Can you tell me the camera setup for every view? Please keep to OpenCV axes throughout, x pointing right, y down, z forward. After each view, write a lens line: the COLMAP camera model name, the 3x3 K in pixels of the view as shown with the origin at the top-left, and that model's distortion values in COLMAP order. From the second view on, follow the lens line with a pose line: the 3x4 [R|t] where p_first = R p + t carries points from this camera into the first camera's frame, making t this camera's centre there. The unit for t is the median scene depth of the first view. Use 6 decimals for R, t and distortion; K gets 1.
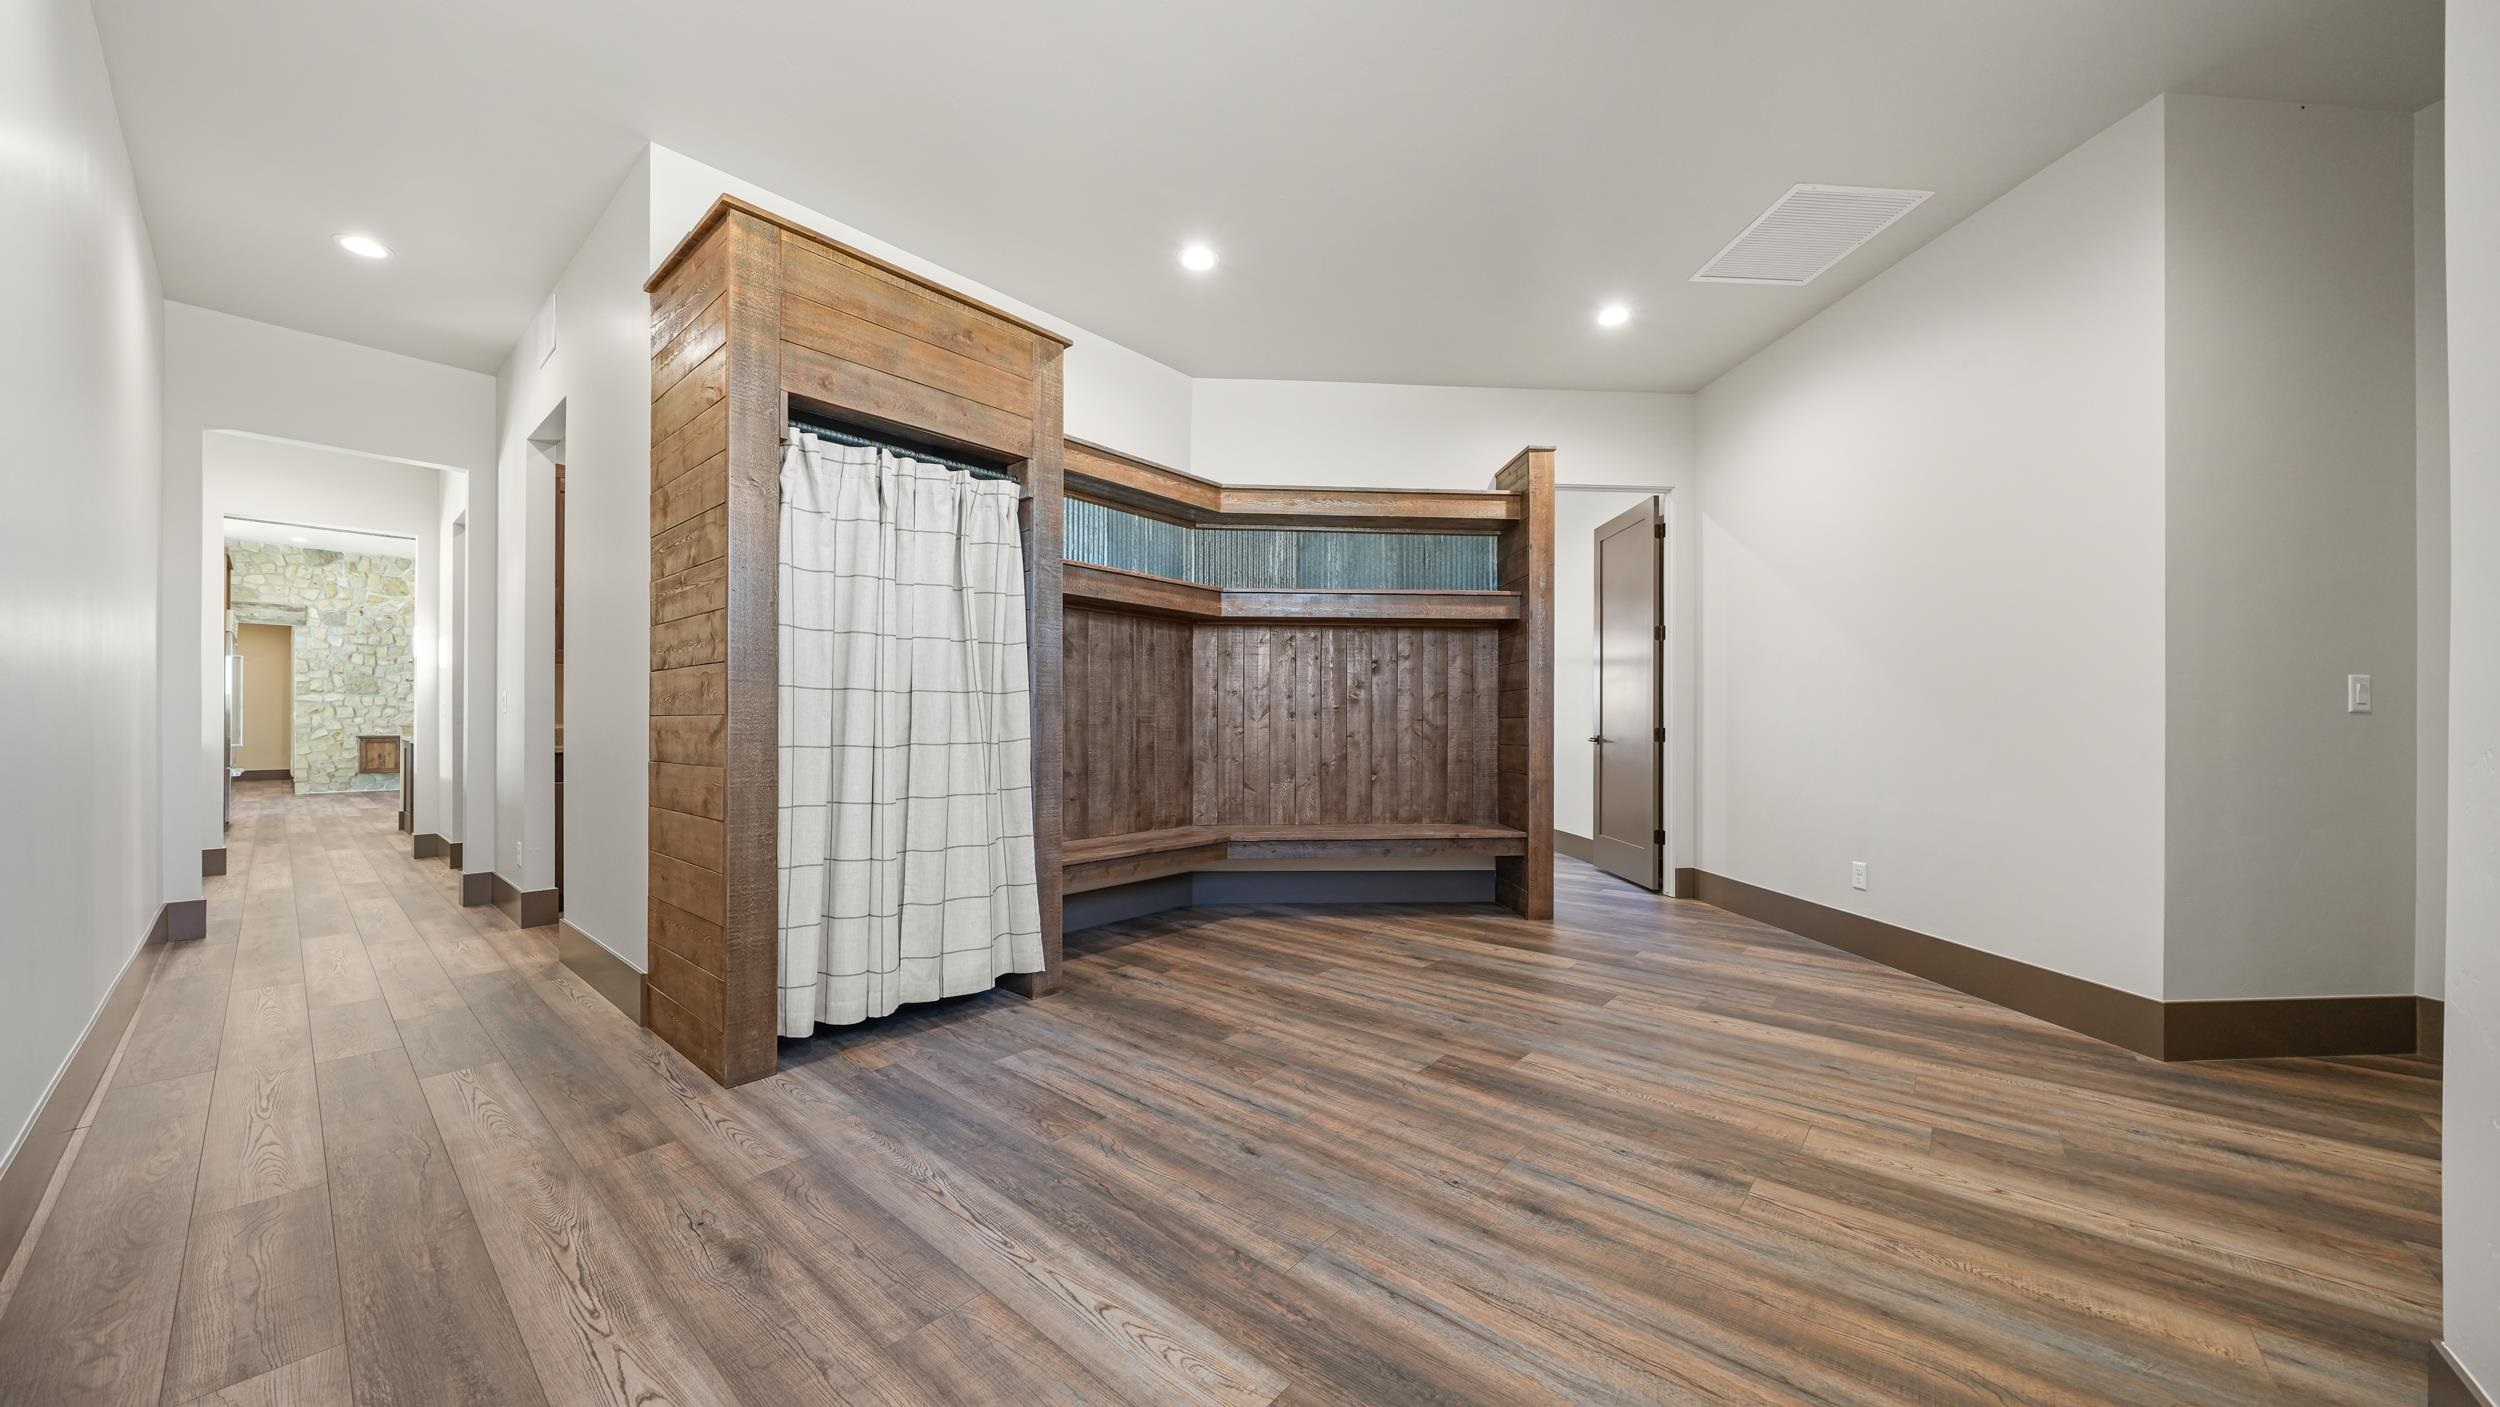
lens RADIAL K [[852.5, 0, 1245.9], [0, 852.5, 716.0], [0, 0, 1]] dist [-0.007669, 0.001029]
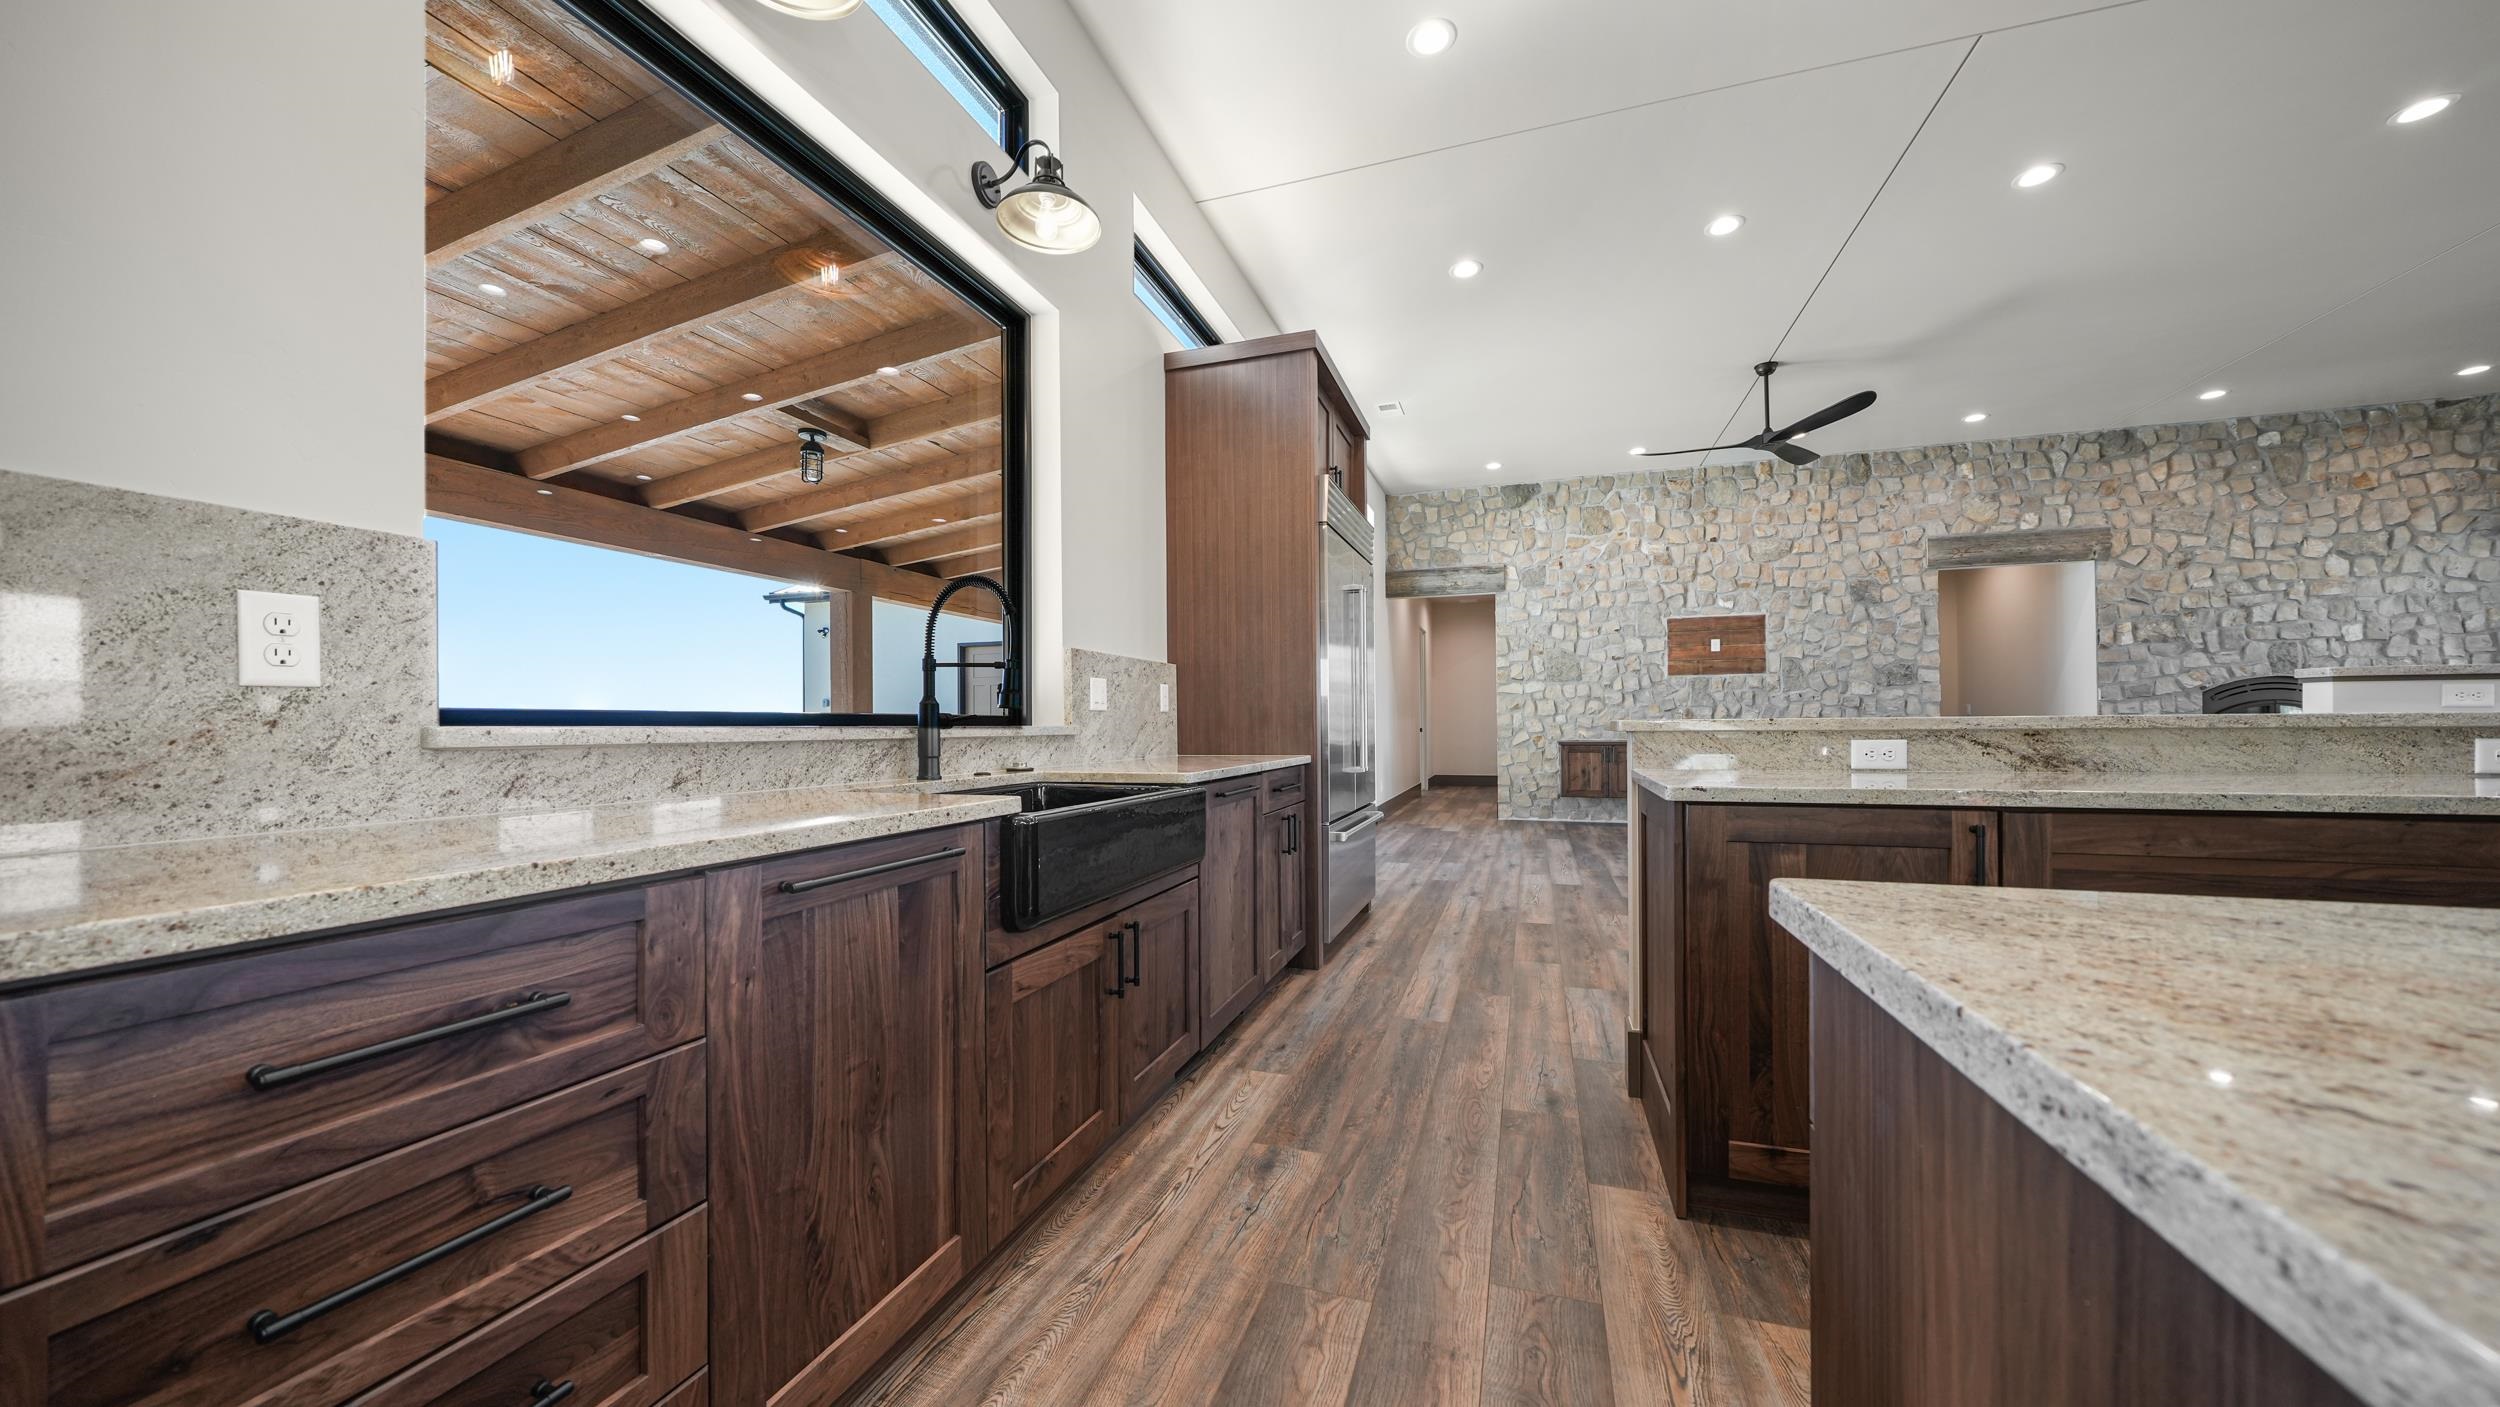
lens RADIAL K [[852.5, 0, 1249.7], [0, 852.5, 713.1], [0, 0, 1]] dist [-0.007669, 0.001029]
pose [[0.376210, -0.012878, -0.926445, -0.498113], [0.011782, 0.999889, -0.009115, 0.003659], [0.926459, -0.007486, 0.376320, 0.502614]]
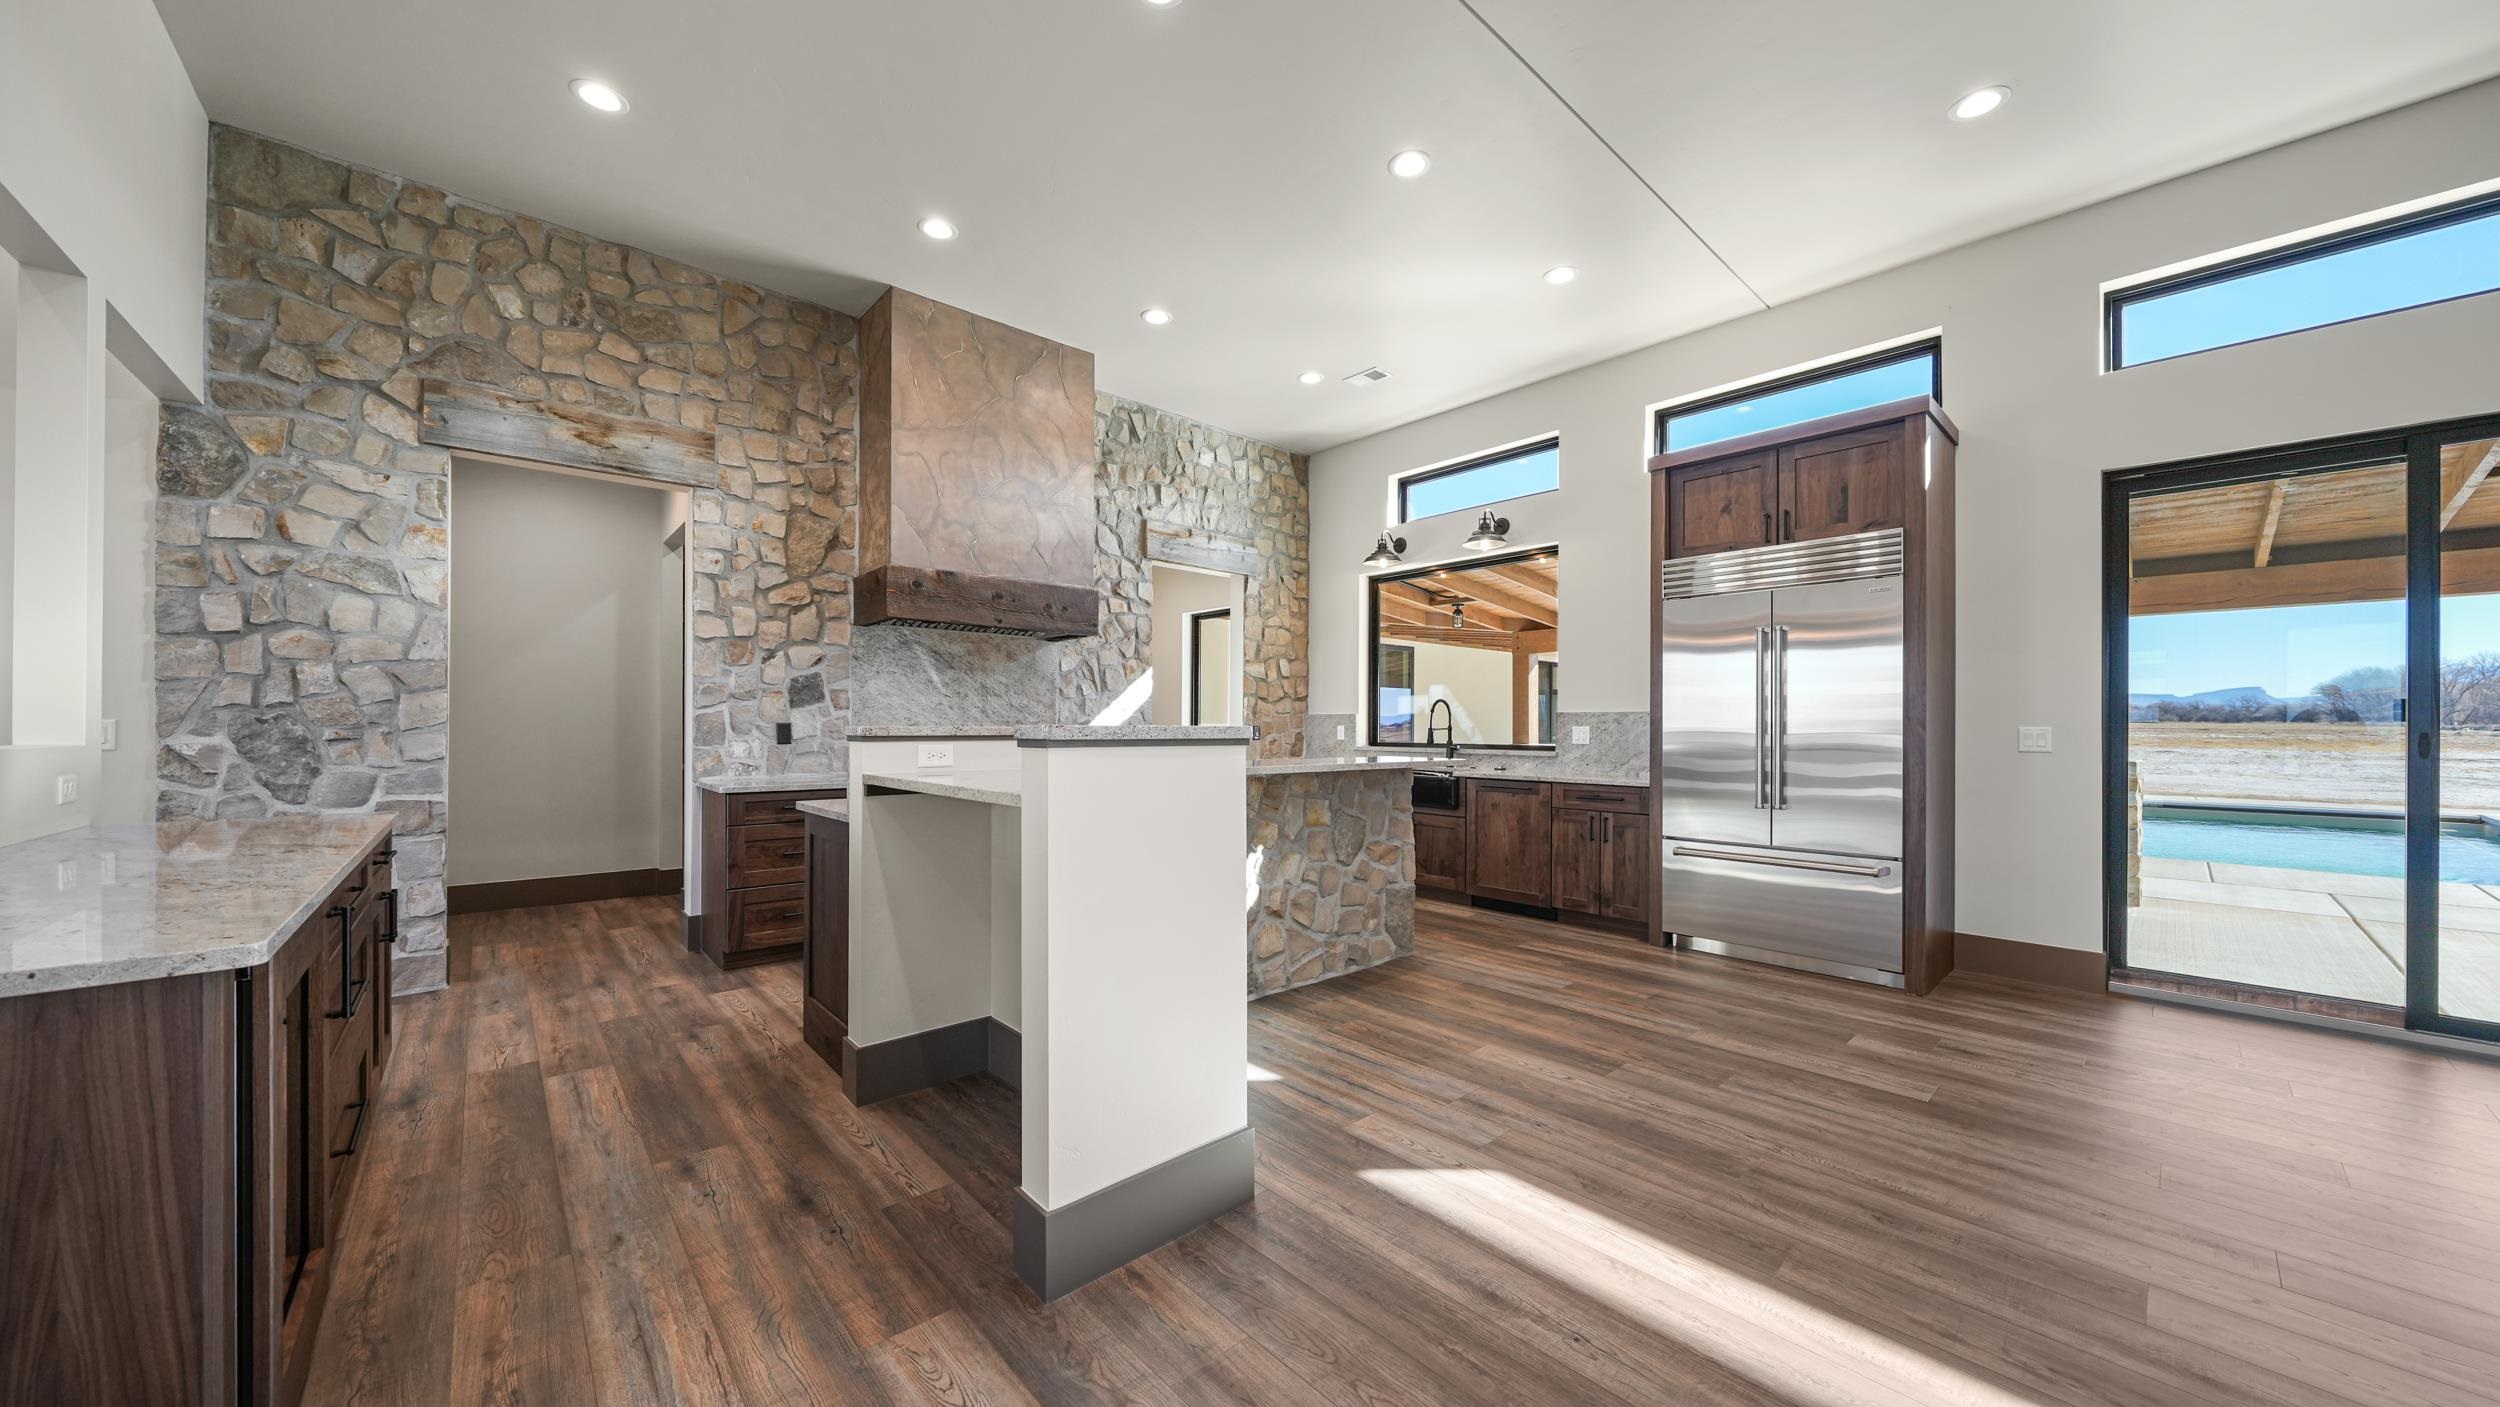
lens RADIAL K [[852.5, 0, 1246.7], [0, 852.5, 721.1], [0, 0, 1]] dist [-0.007669, 0.001029]
pose [[-0.991990, -0.003282, 0.126277, -0.915960], [-0.004611, 0.999937, -0.010232, -0.030248], [-0.126236, -0.010732, -0.991942, 2.216296]]
